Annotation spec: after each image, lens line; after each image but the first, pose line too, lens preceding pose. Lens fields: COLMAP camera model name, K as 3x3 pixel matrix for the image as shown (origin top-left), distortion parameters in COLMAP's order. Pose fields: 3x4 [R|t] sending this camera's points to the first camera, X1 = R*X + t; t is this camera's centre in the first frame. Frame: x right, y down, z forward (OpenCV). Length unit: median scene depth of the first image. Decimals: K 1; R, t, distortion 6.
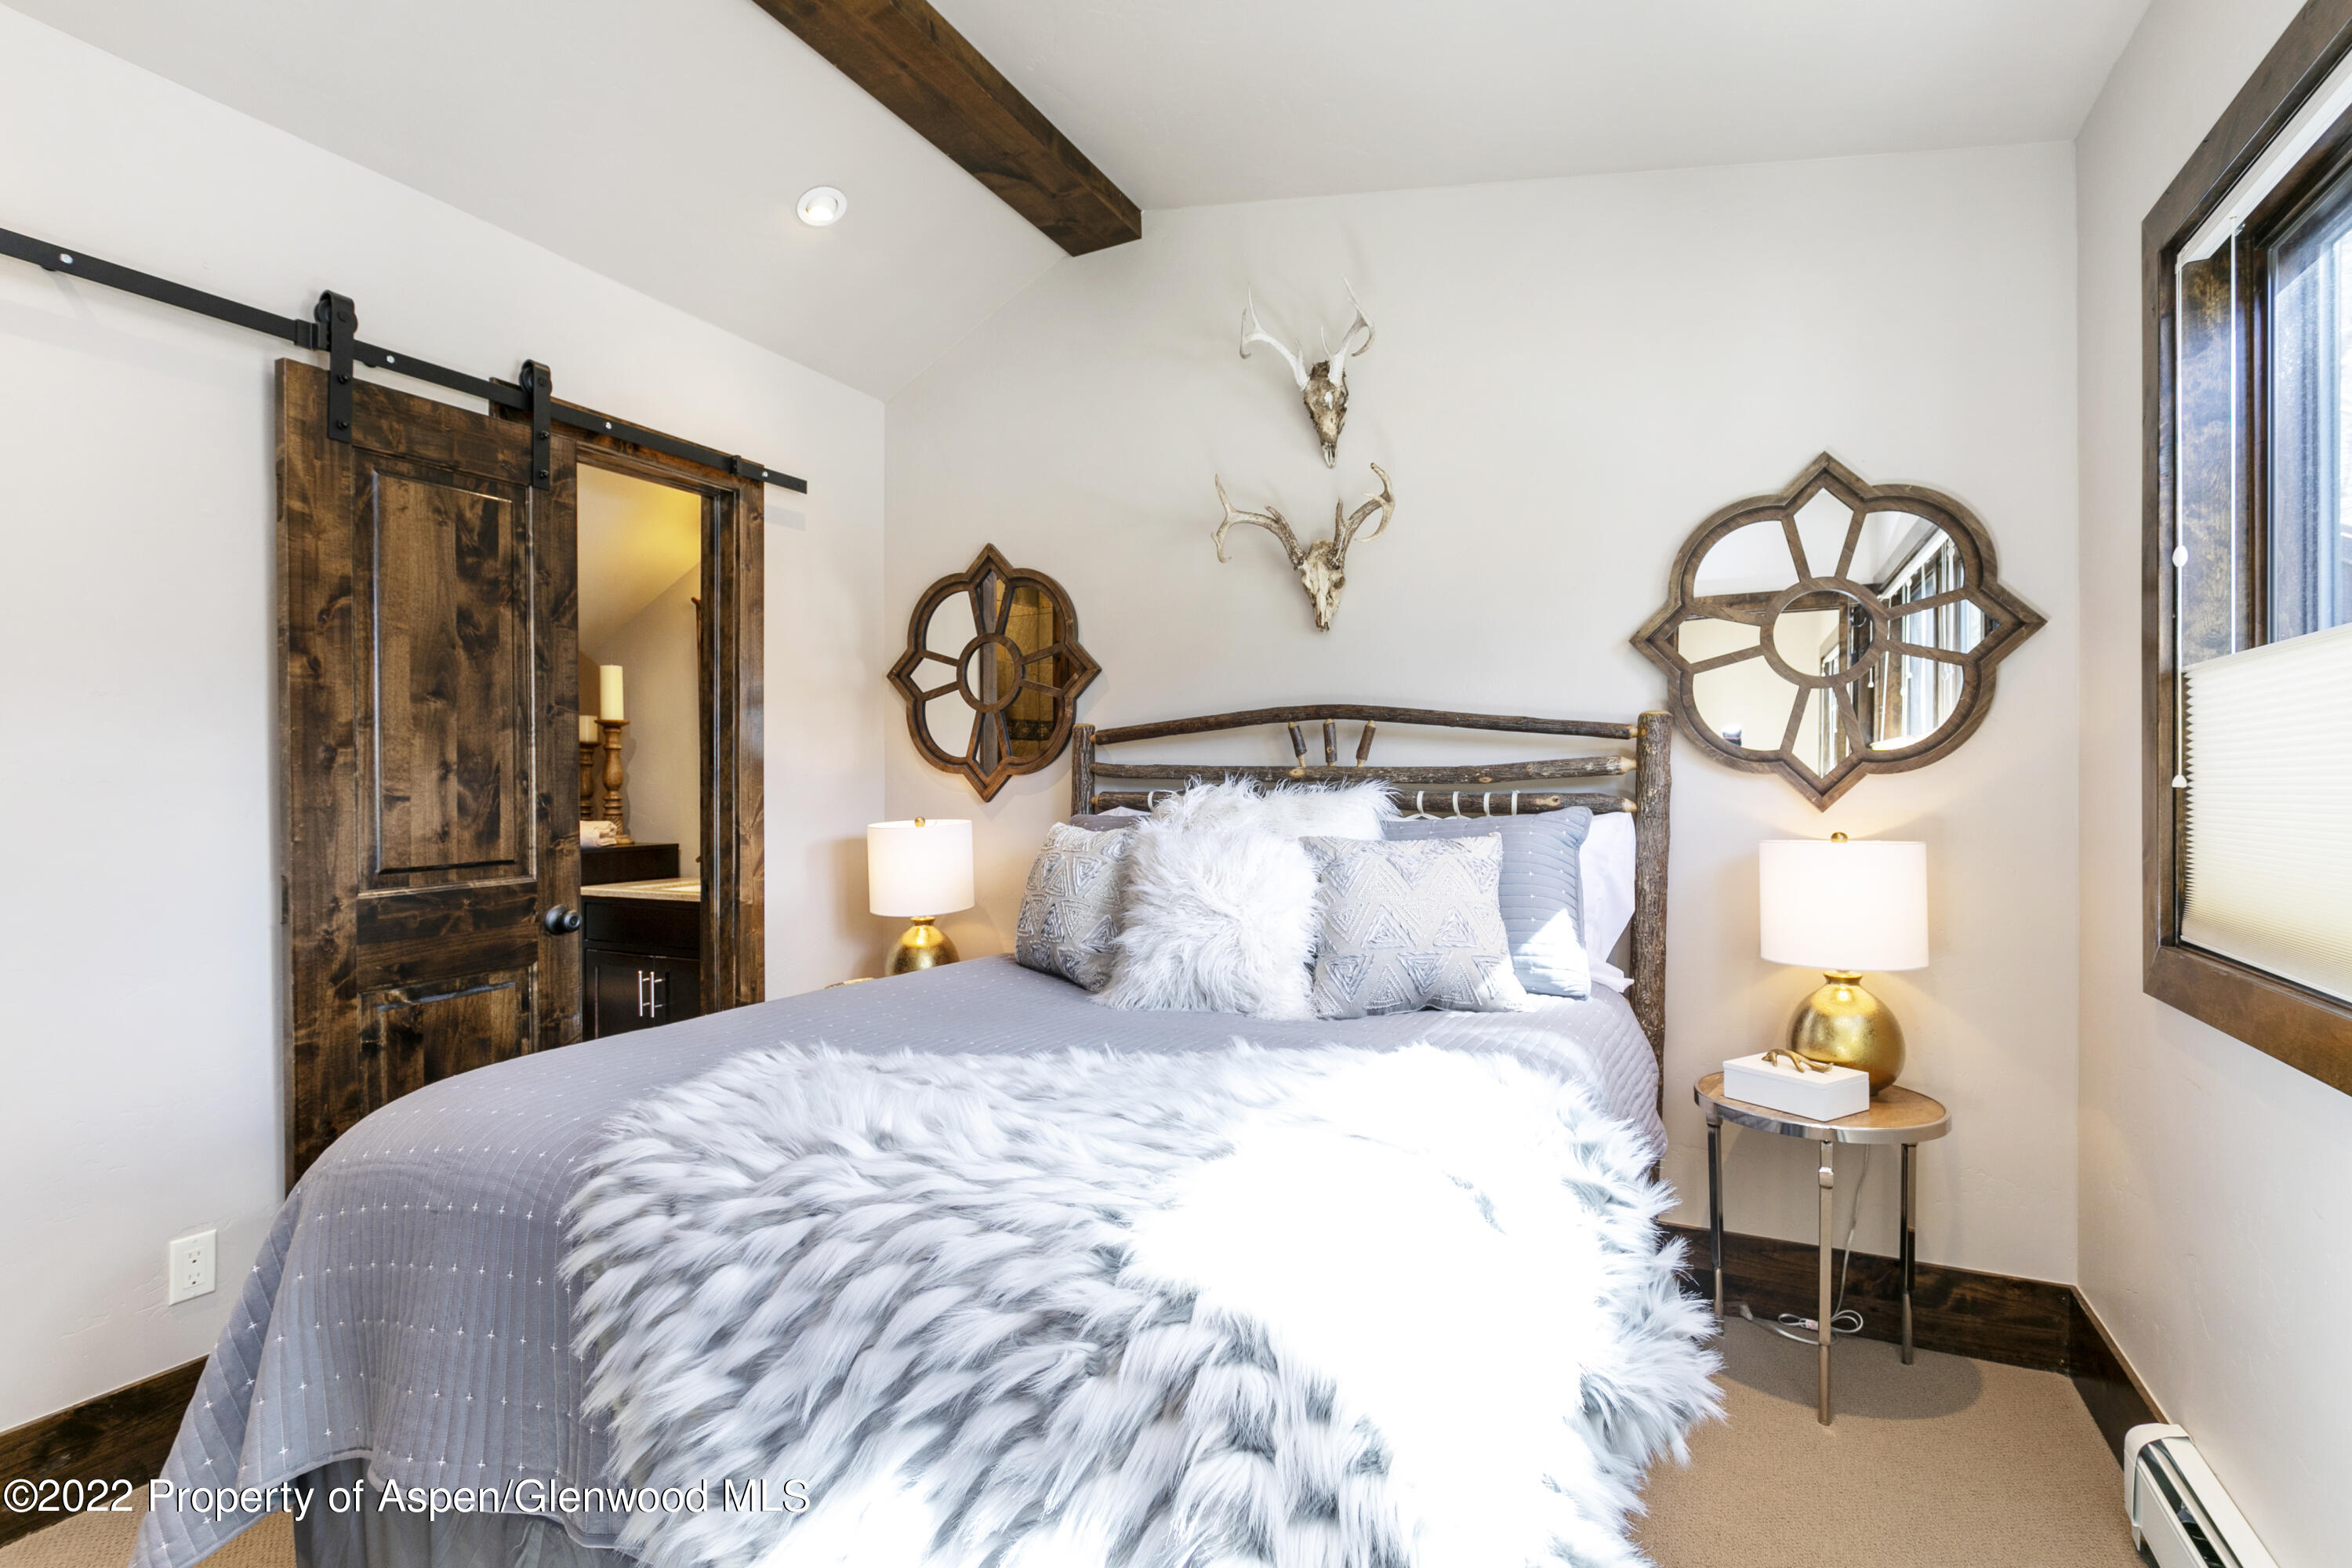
lens RADIAL K [[1126.2, 0, 1172.3], [0, 1126.2, 788.2], [0, 0, 1]] dist [-0.005903, -0.000101]
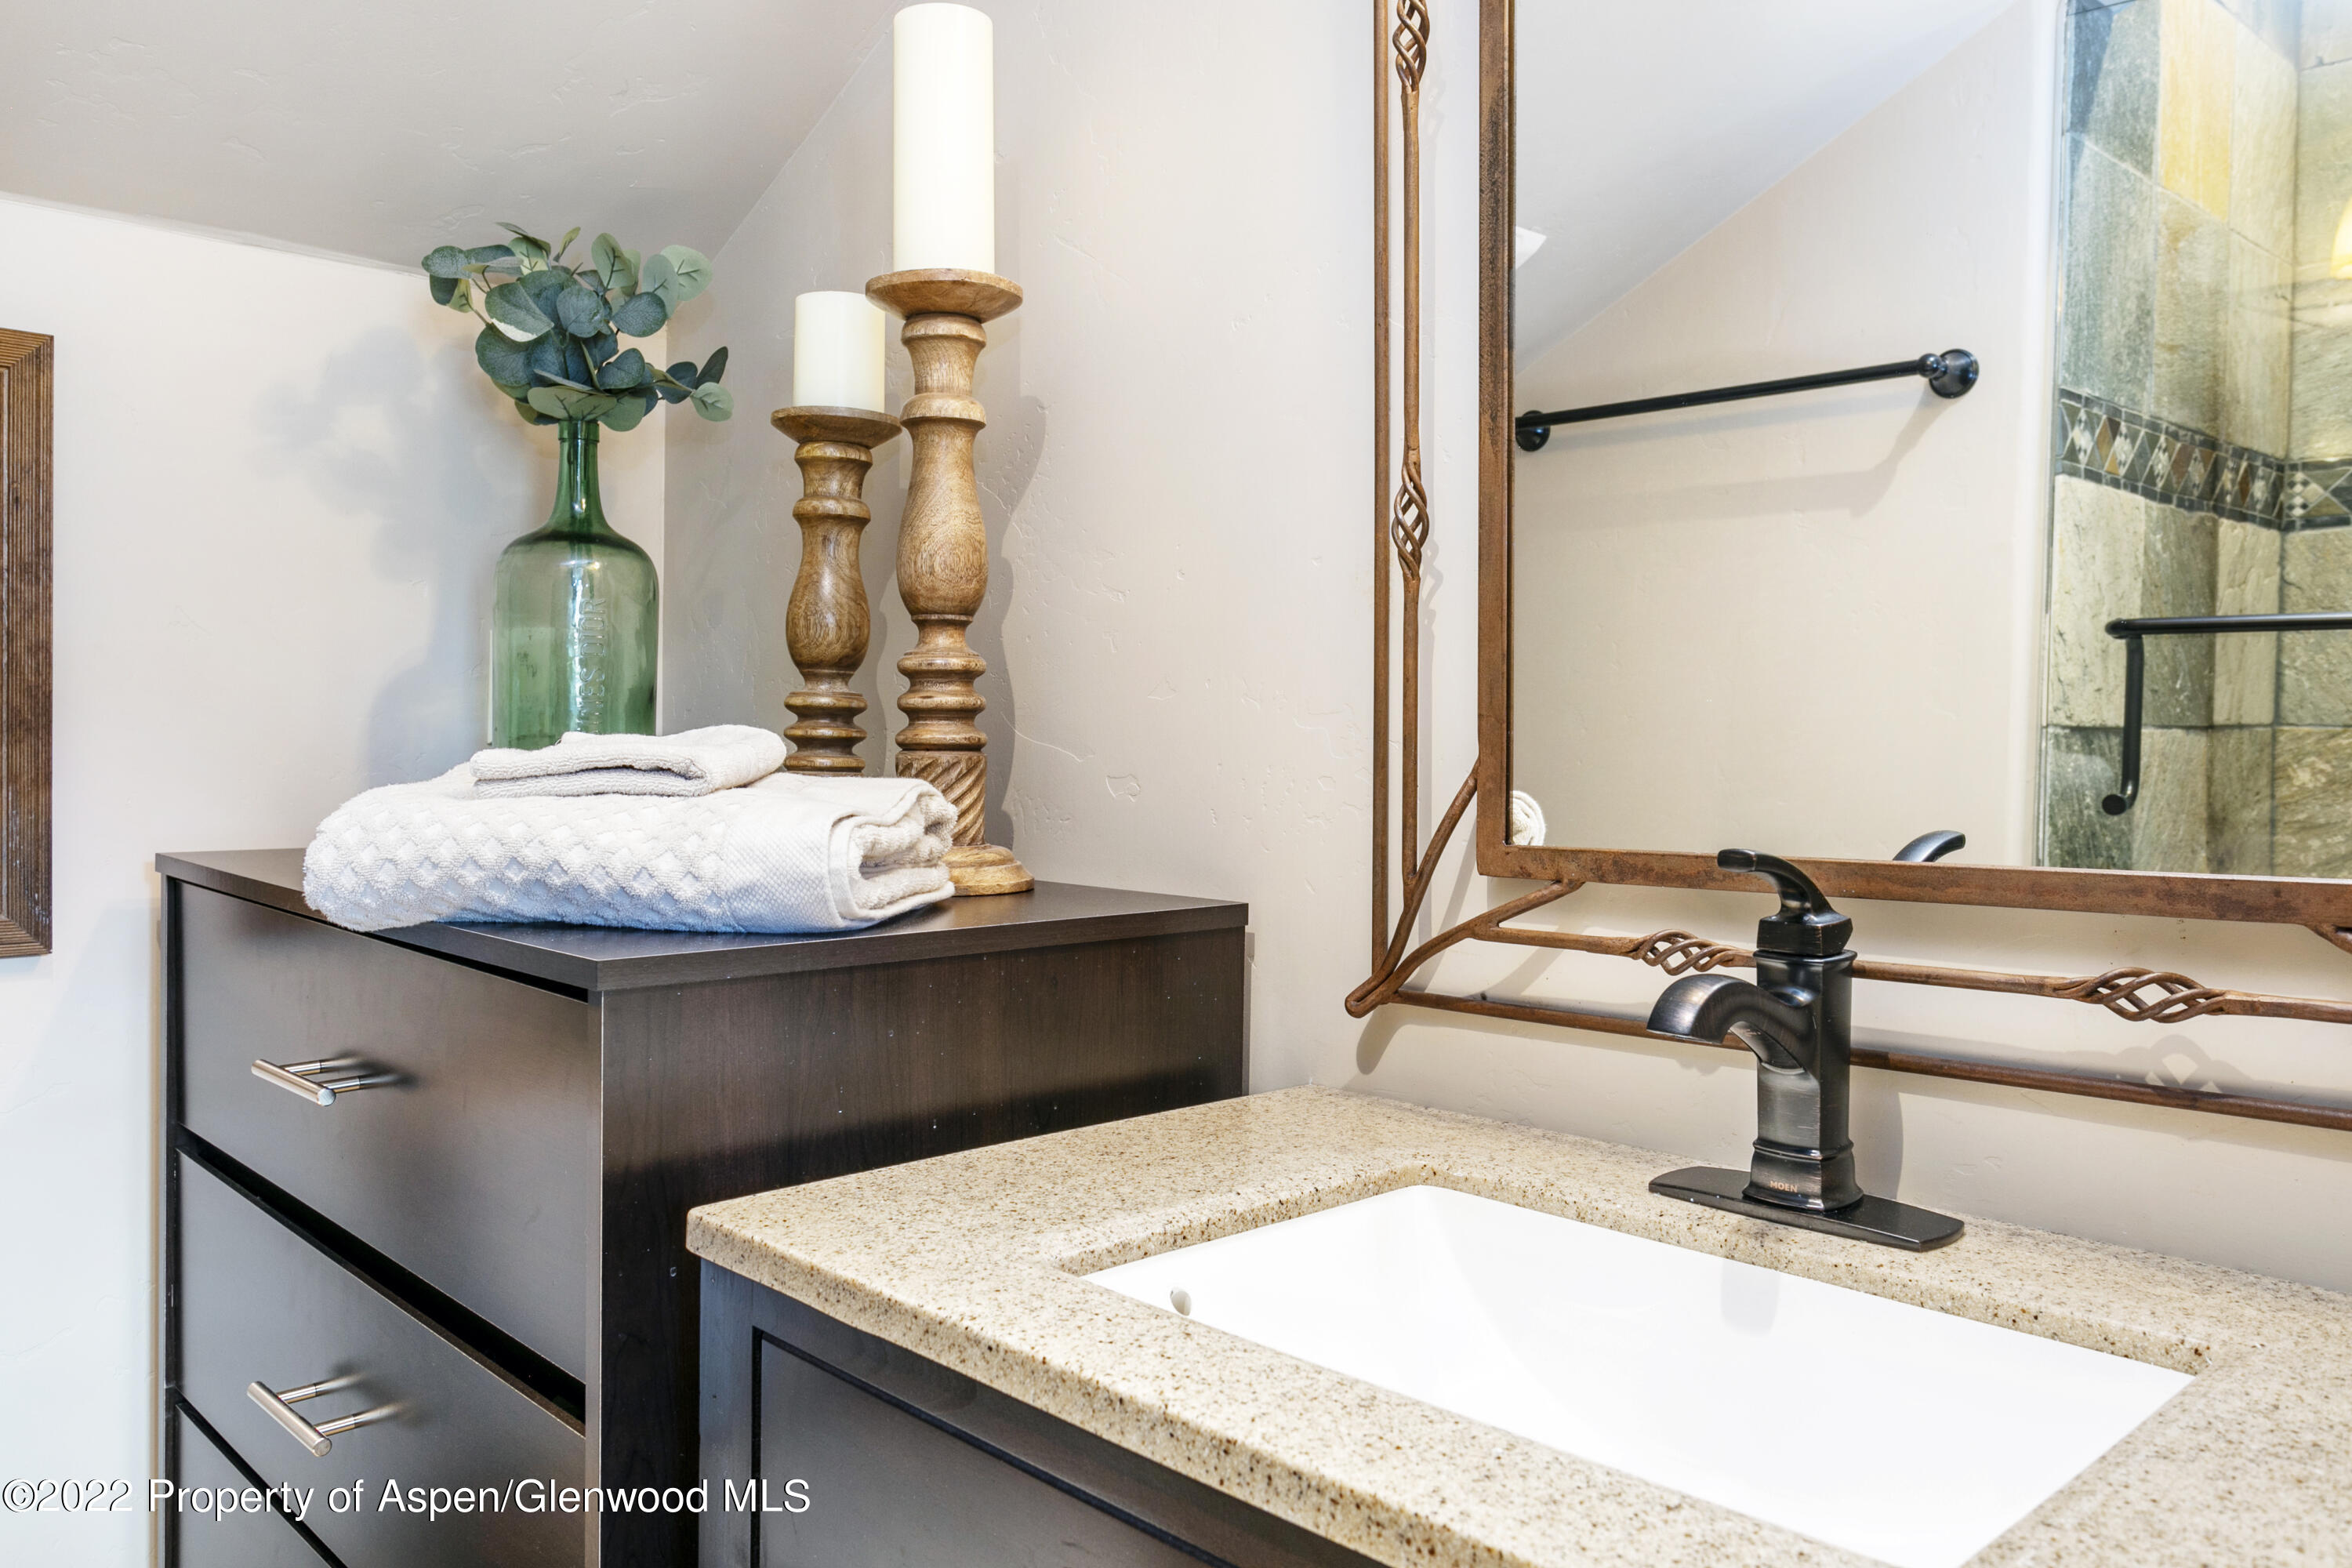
lens RADIAL K [[1742.1, 0, 1174.7], [0, 1742.1, 778.6], [0, 0, 1]] dist [0.000503, 0.000055]
pose [[0.939020, 0.021533, -0.343186, -0.350287], [-0.015577, 0.999677, 0.020103, 0.021905], [0.343508, -0.013531, 0.939052, 0.720094]]
